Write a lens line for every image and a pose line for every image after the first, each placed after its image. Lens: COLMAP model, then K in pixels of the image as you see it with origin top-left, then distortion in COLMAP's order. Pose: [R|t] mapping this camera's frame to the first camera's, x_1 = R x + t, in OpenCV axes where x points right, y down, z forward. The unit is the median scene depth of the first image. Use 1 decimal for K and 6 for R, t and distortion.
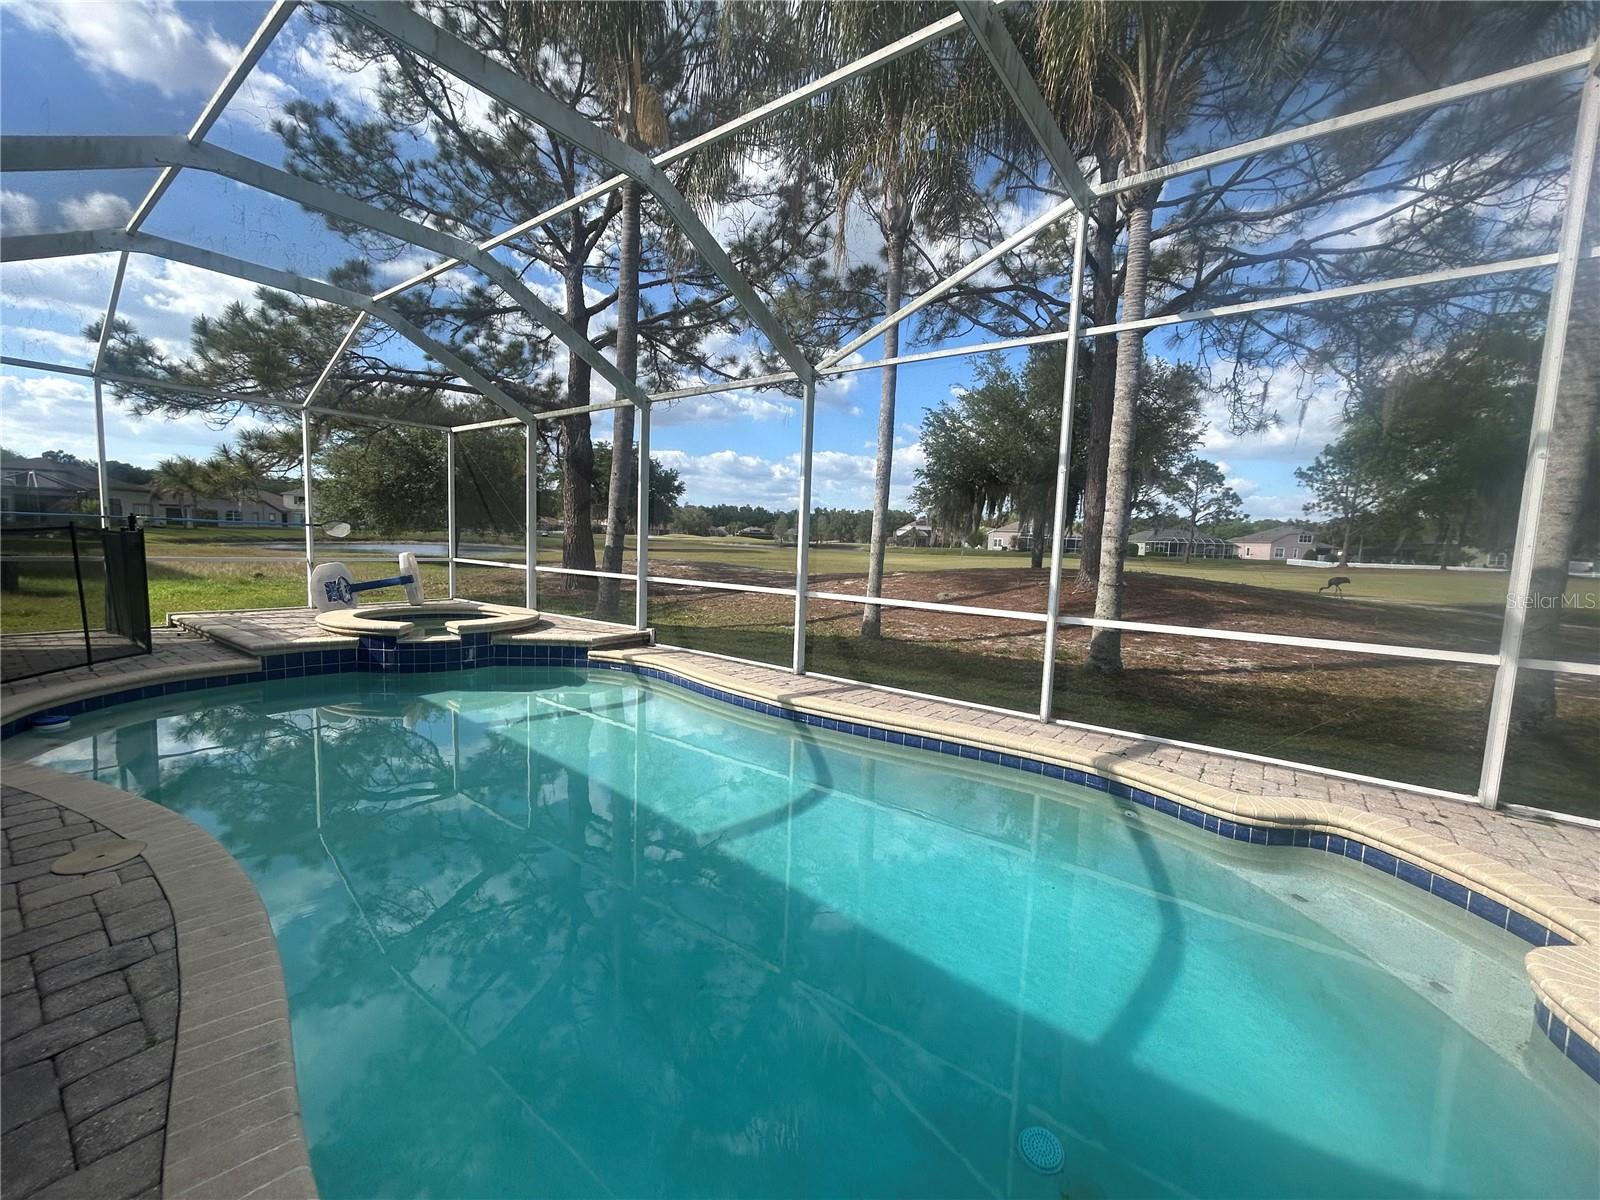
lens RADIAL K [[644.6, 0, 797.4], [0, 644.6, 599.4], [0, 0, 1]] dist [-0.001148, 0.000163]
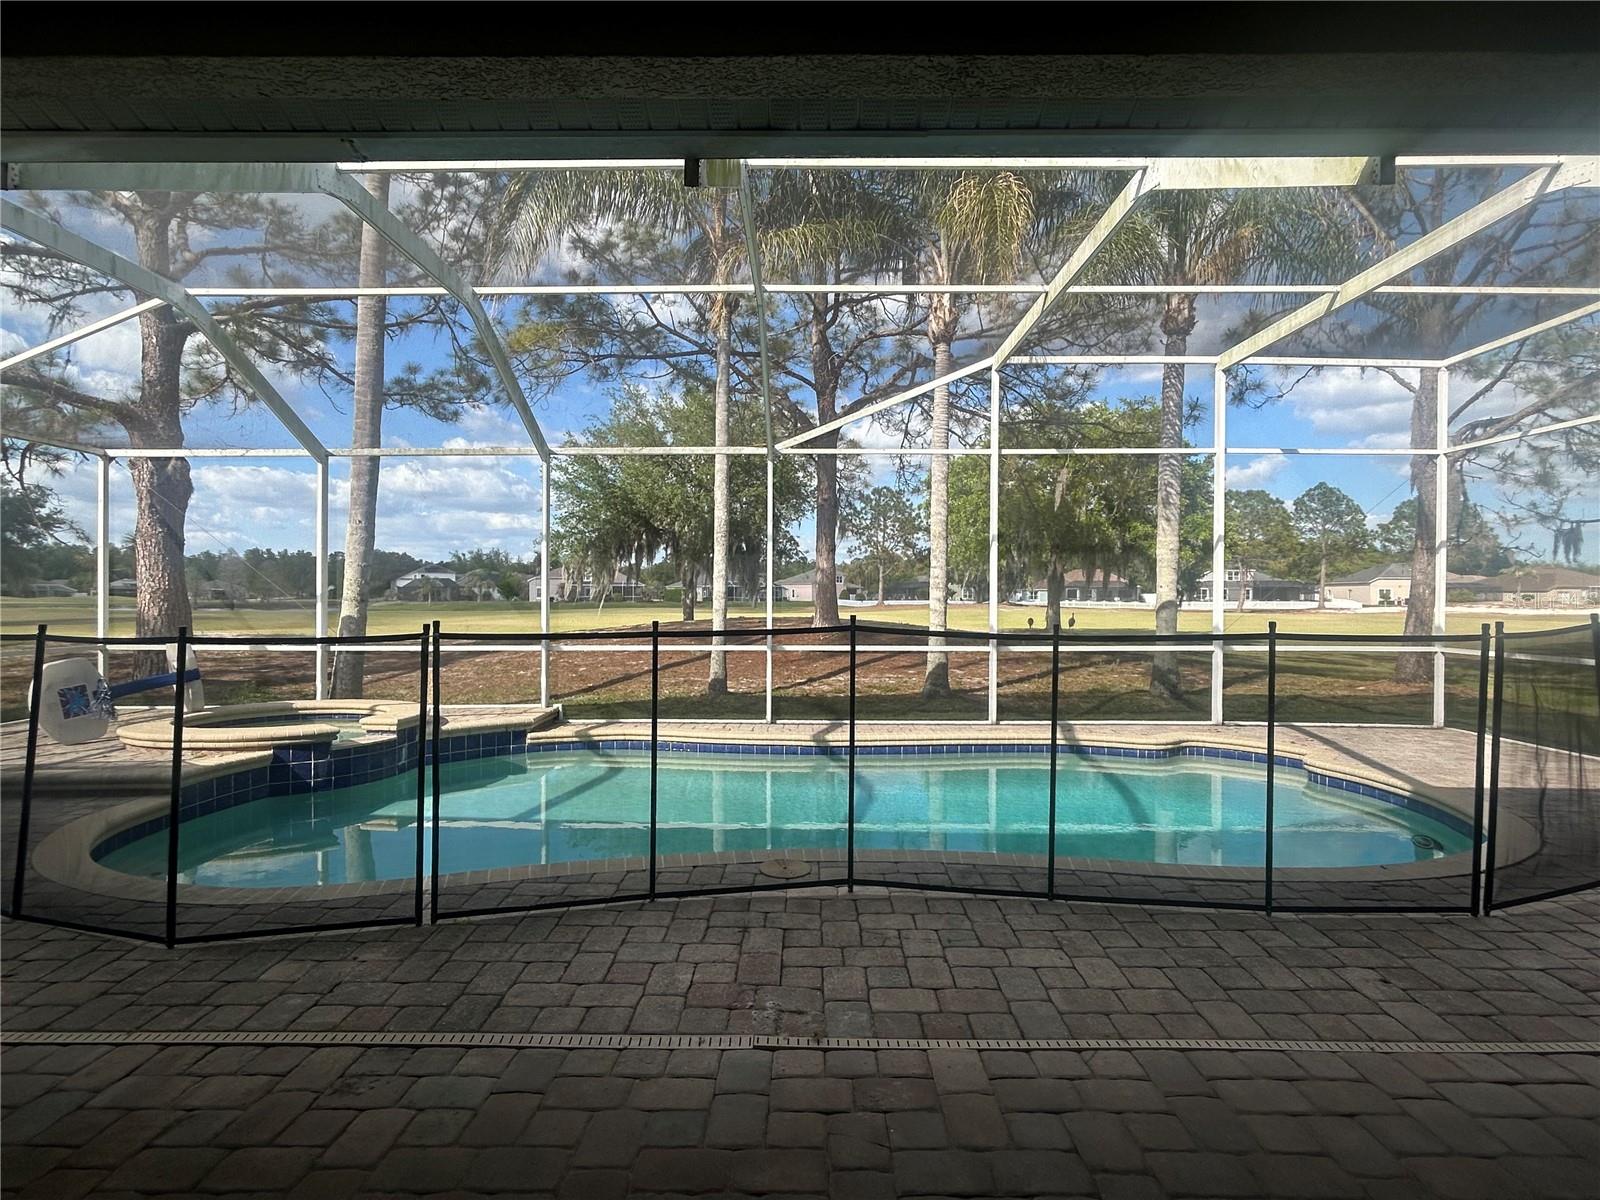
lens RADIAL K [[809.5, 0, 797.3], [0, 809.5, 604.9], [0, 0, 1]] dist [-0.001909, -0.000432]
pose [[0.804263, -0.040870, 0.592867, -0.672234], [0.083143, 0.995559, -0.044158, -0.015348], [-0.588429, 0.084807, 0.804089, -0.116223]]
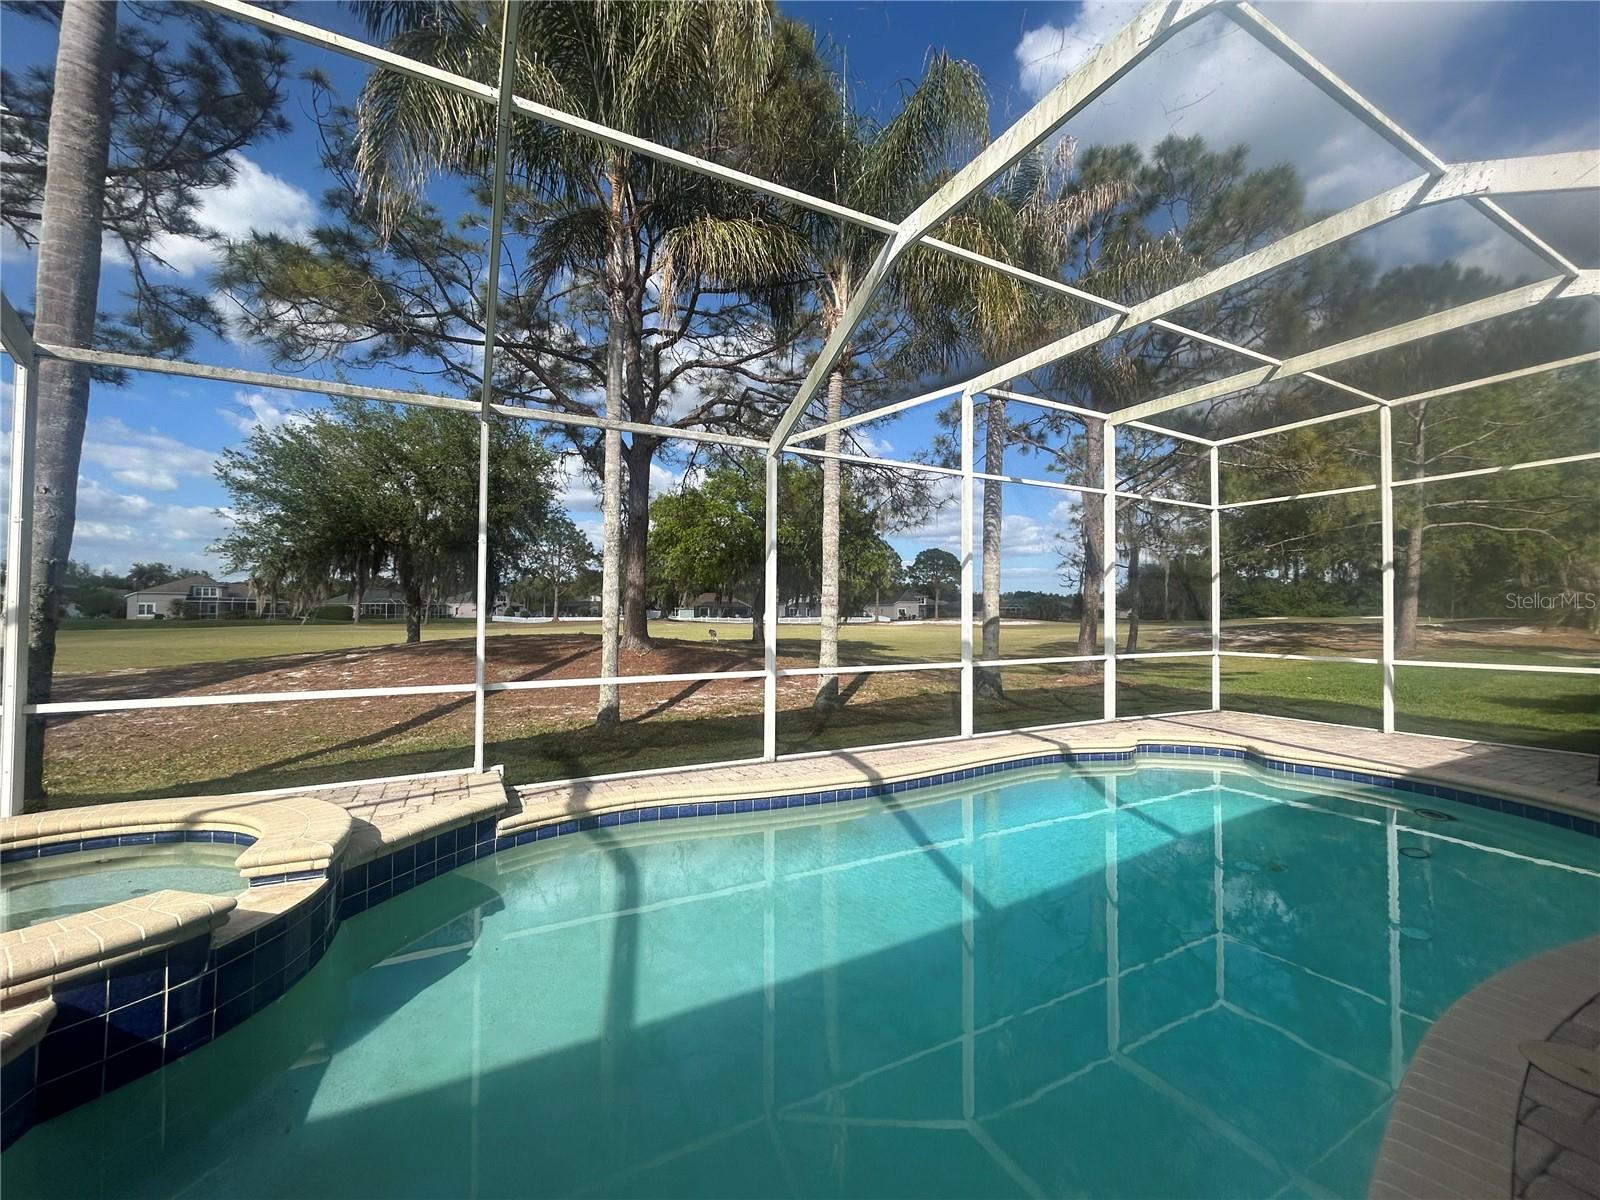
lens RADIAL K [[644.6, 0, 797.4], [0, 644.6, 599.4], [0, 0, 1]] dist [-0.001148, 0.000163]
pose [[0.423350, -0.014081, 0.905857, -0.727844], [0.098412, 0.994677, -0.030531, -0.074303], [-0.900605, 0.102072, 0.422483, 0.492926]]
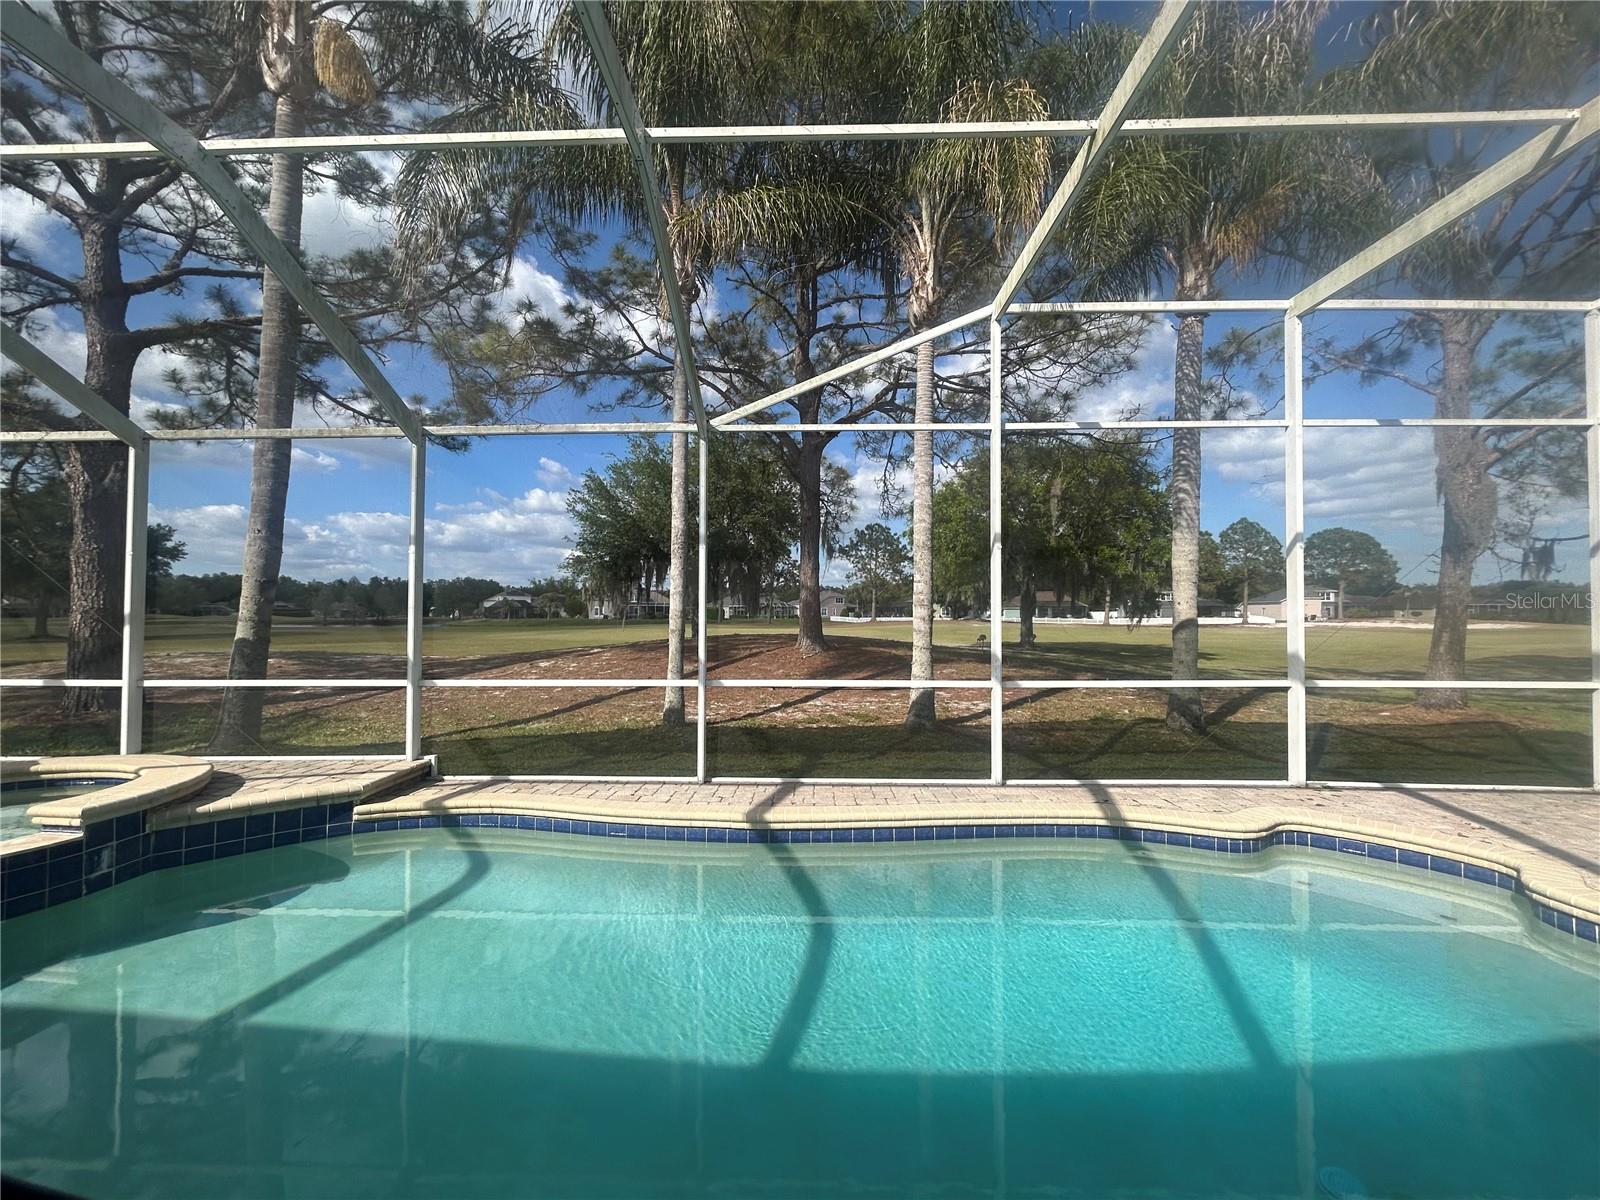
lens RADIAL K [[644.6, 0, 797.4], [0, 644.6, 599.4], [0, 0, 1]] dist [-0.001148, 0.000163]
pose [[0.814420, -0.022734, 0.579831, -0.329552], [0.083931, 0.993340, -0.078940, -0.036125], [-0.574174, 0.112956, 0.810904, 0.213947]]
